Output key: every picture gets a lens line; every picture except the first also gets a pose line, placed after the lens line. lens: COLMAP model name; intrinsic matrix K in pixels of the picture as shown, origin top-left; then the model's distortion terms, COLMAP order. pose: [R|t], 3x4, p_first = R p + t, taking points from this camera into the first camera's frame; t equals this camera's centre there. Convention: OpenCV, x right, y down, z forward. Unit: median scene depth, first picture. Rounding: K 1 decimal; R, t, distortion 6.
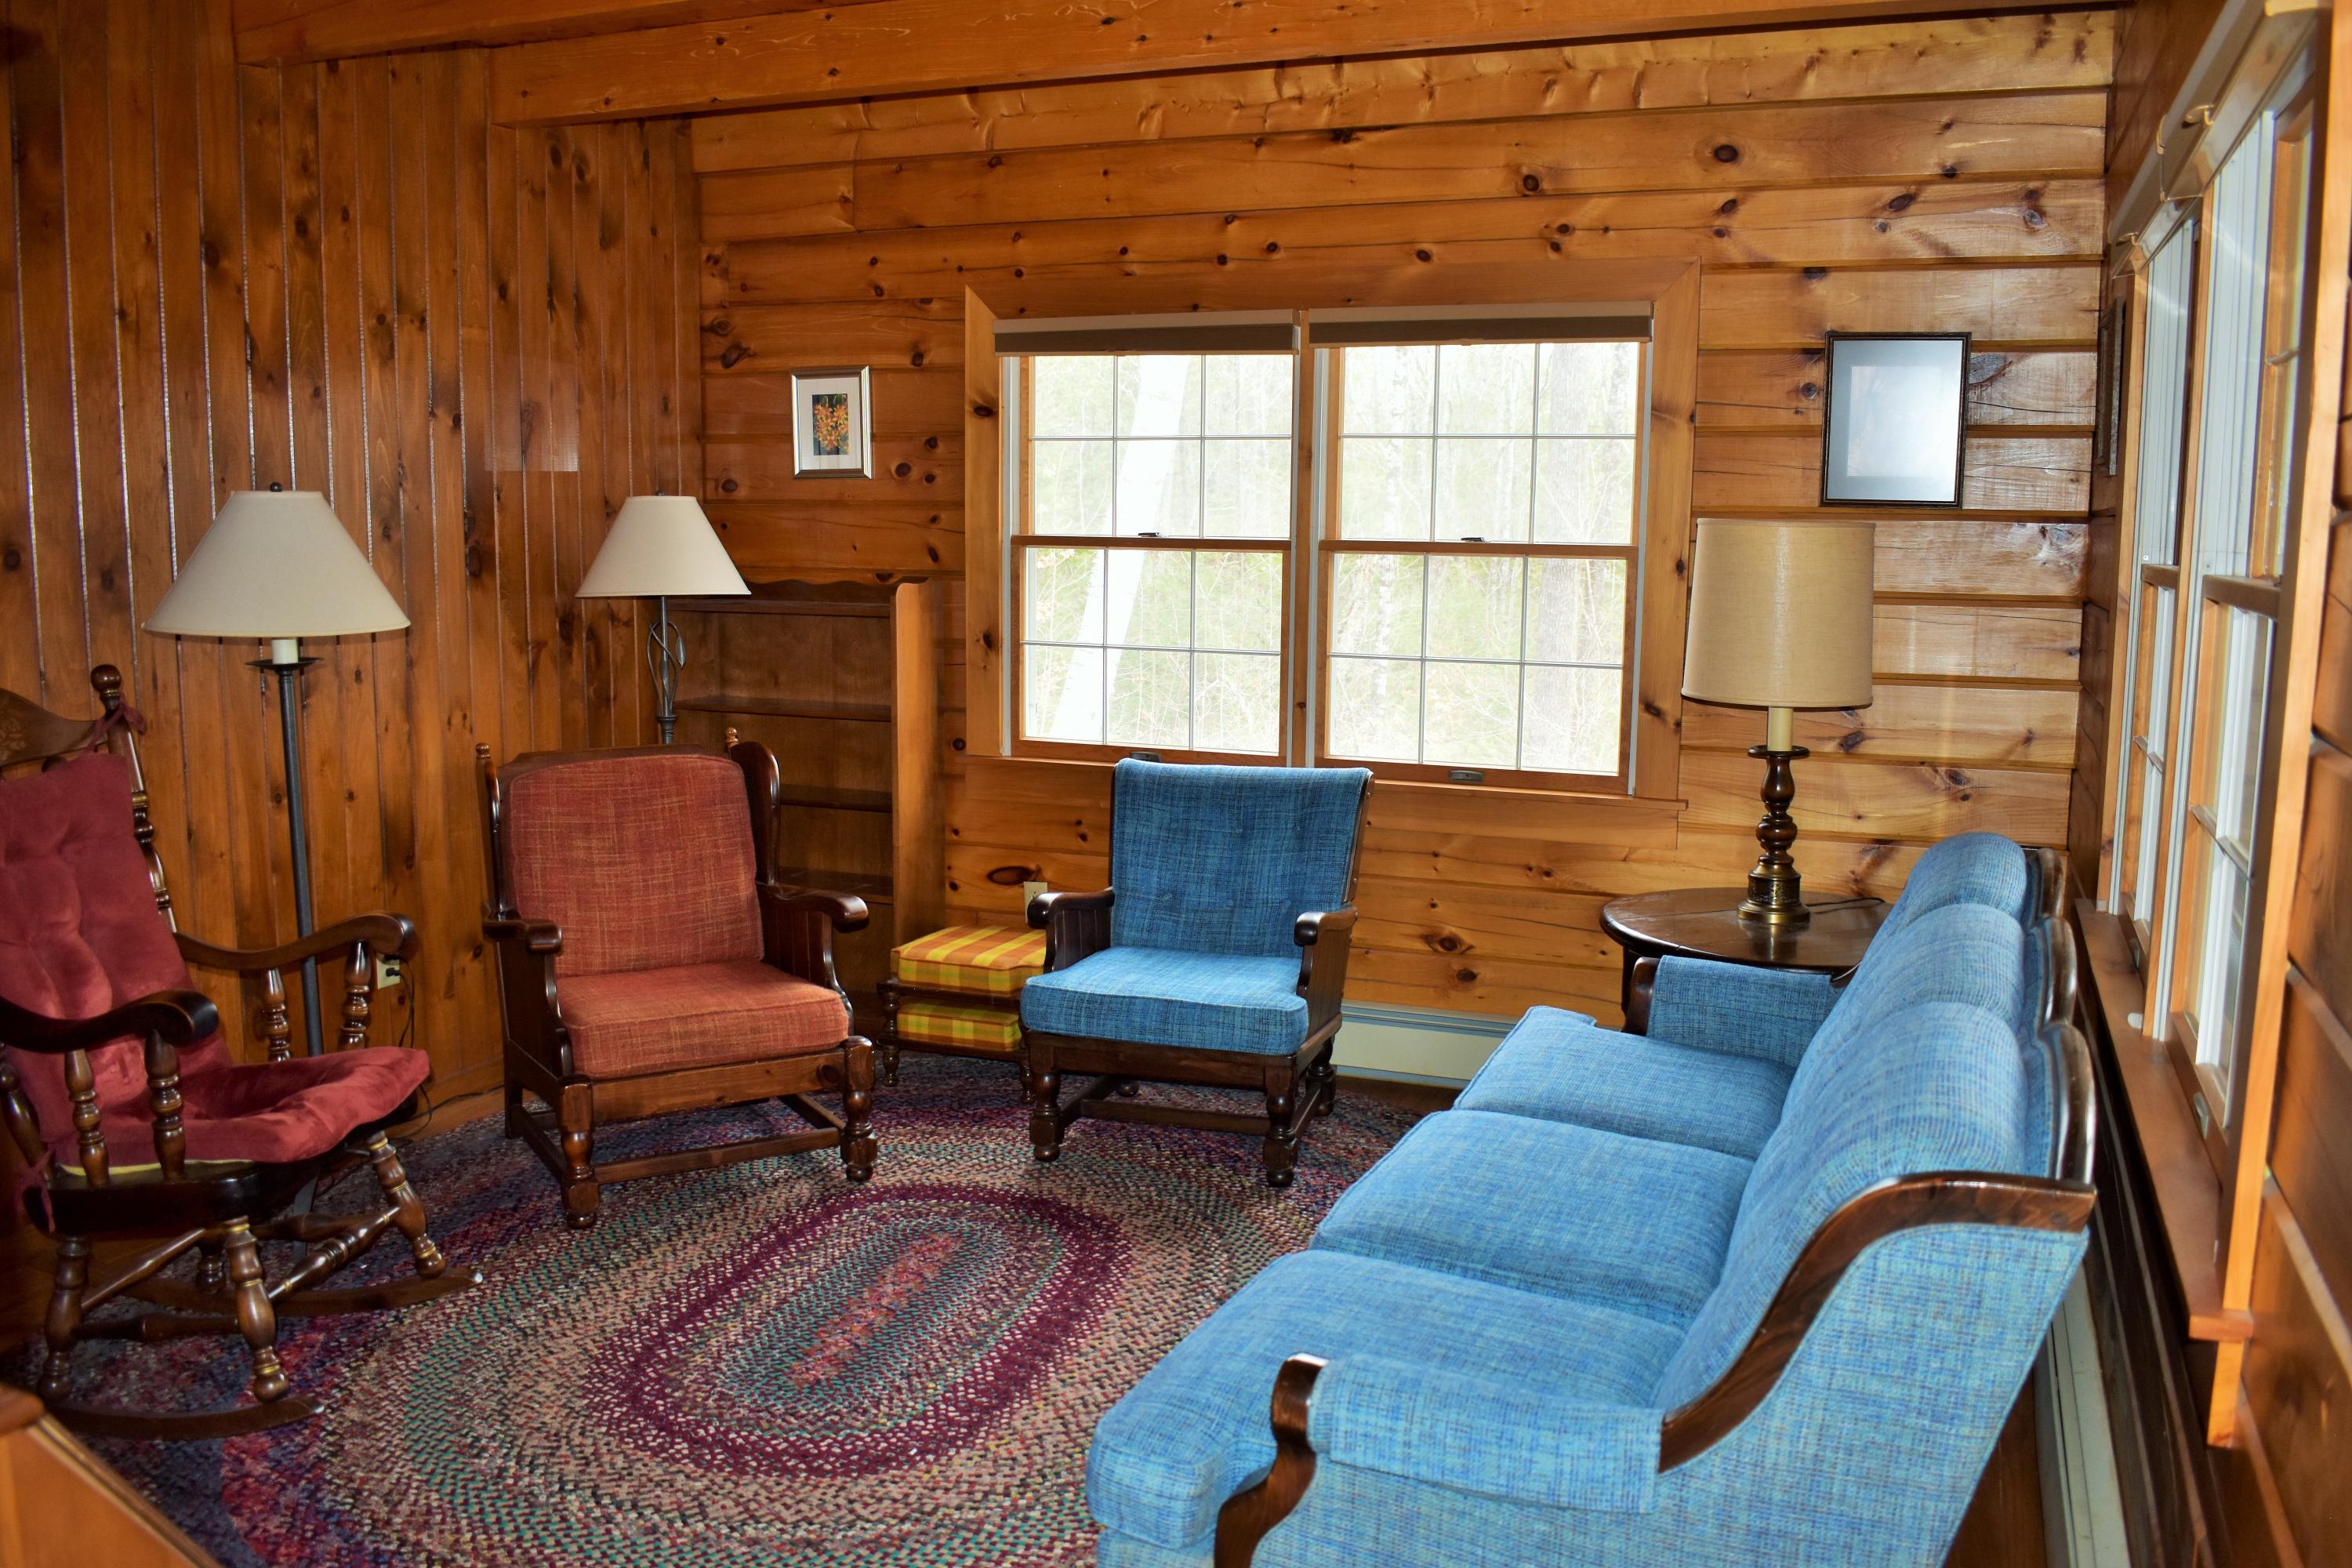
lens RADIAL K [[1957.7, 0, 1178.6], [0, 1957.7, 777.8], [0, 0, 1]] dist [-0.078219, -0.004505]
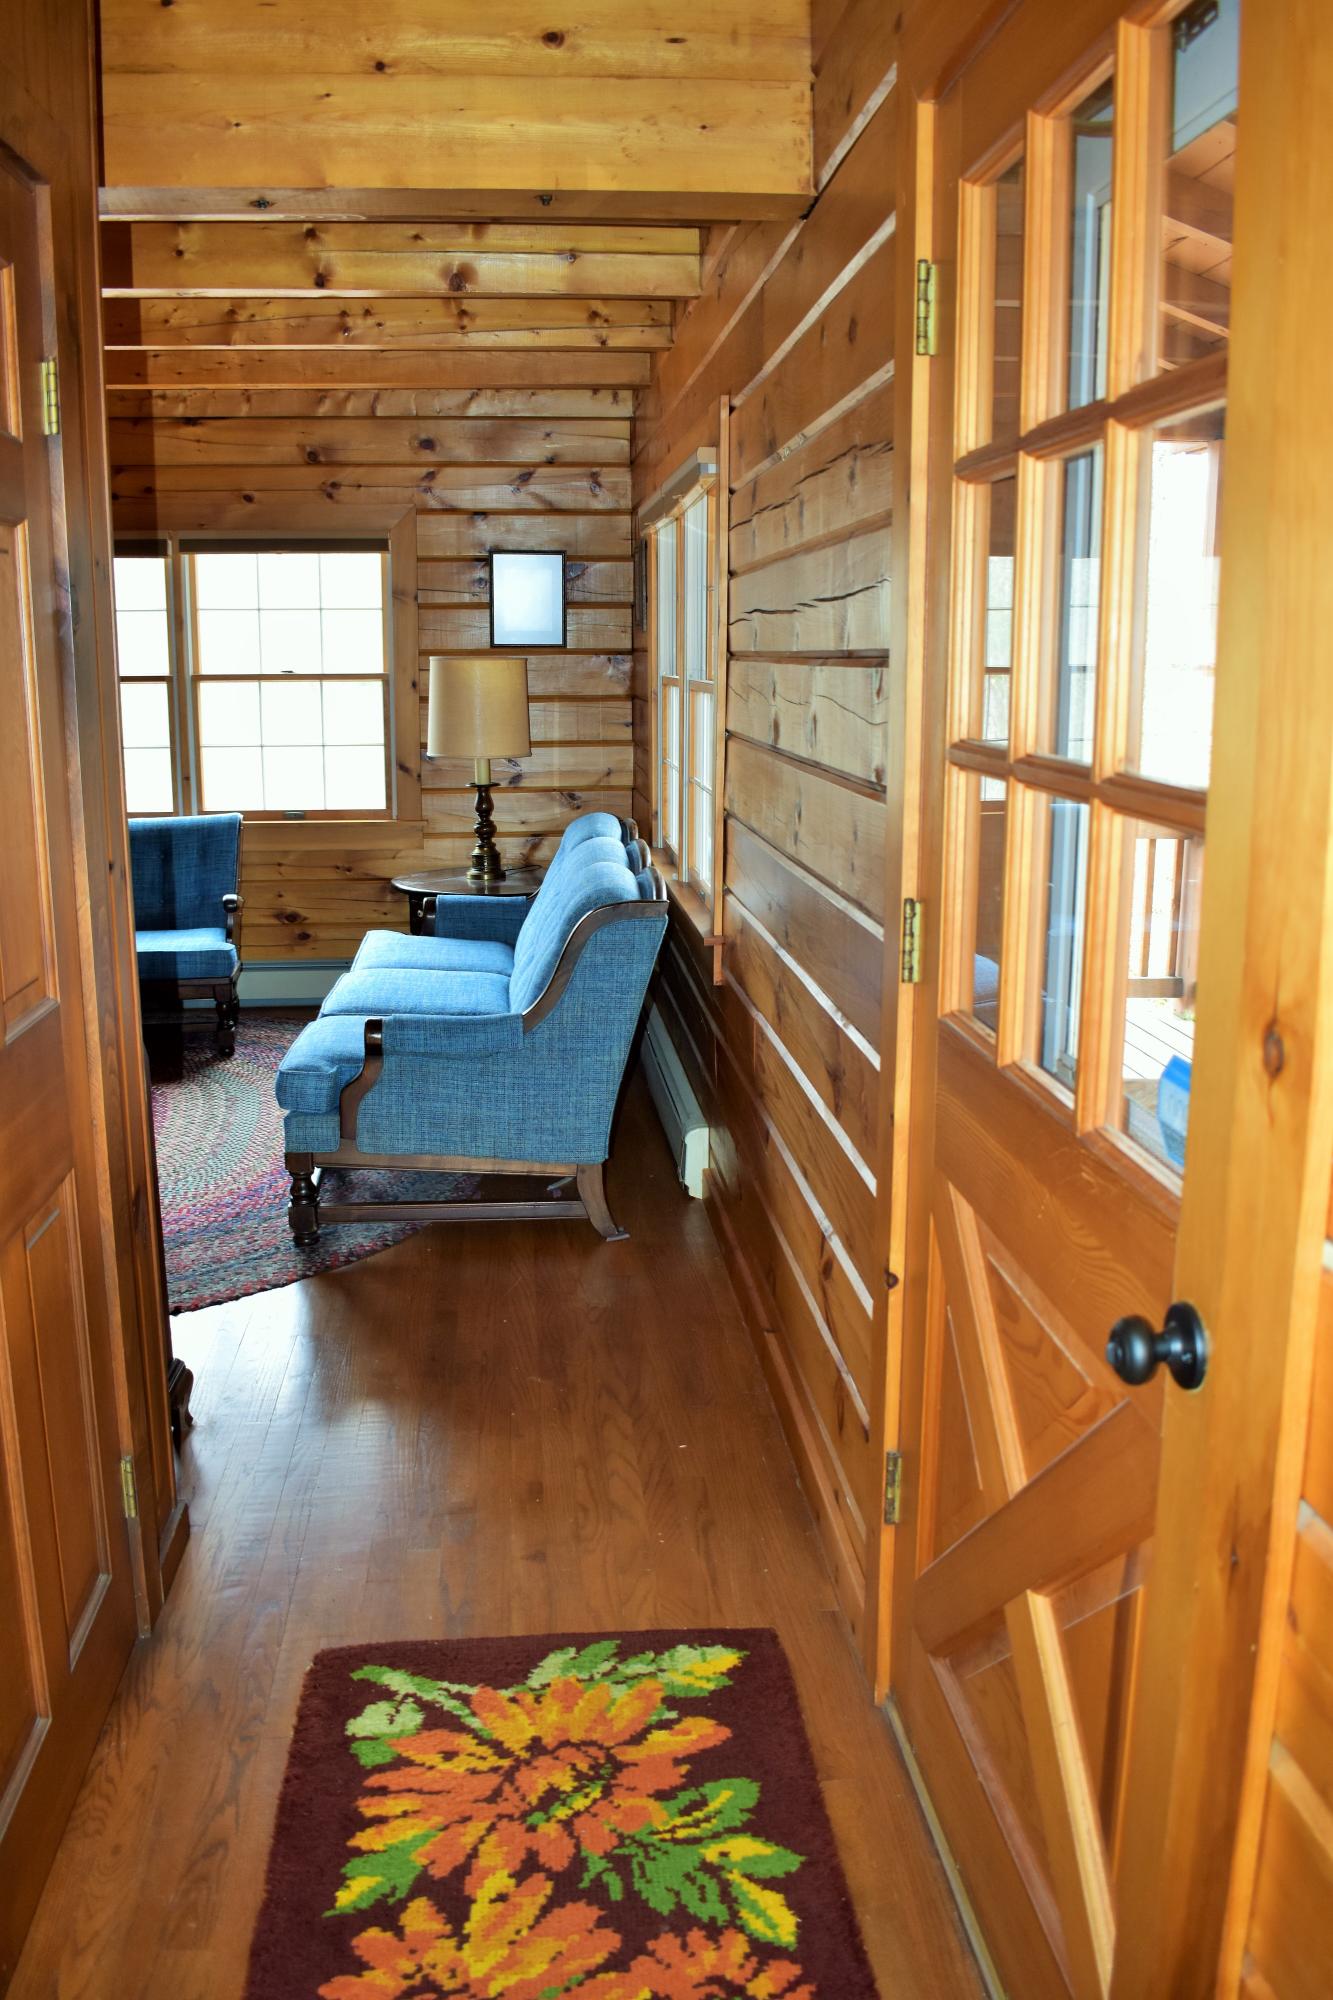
lens RADIAL K [[1664.7, 0, 659.1], [0, 1664.7, 1000.7], [0, 0, 1]] dist [-0.078219, -0.004505]
pose [[0.891321, -0.102789, 0.441567, -0.234355], [0.068705, 0.993335, 0.092548, 0.050671], [-0.448136, -0.052152, 0.892443, -0.439880]]
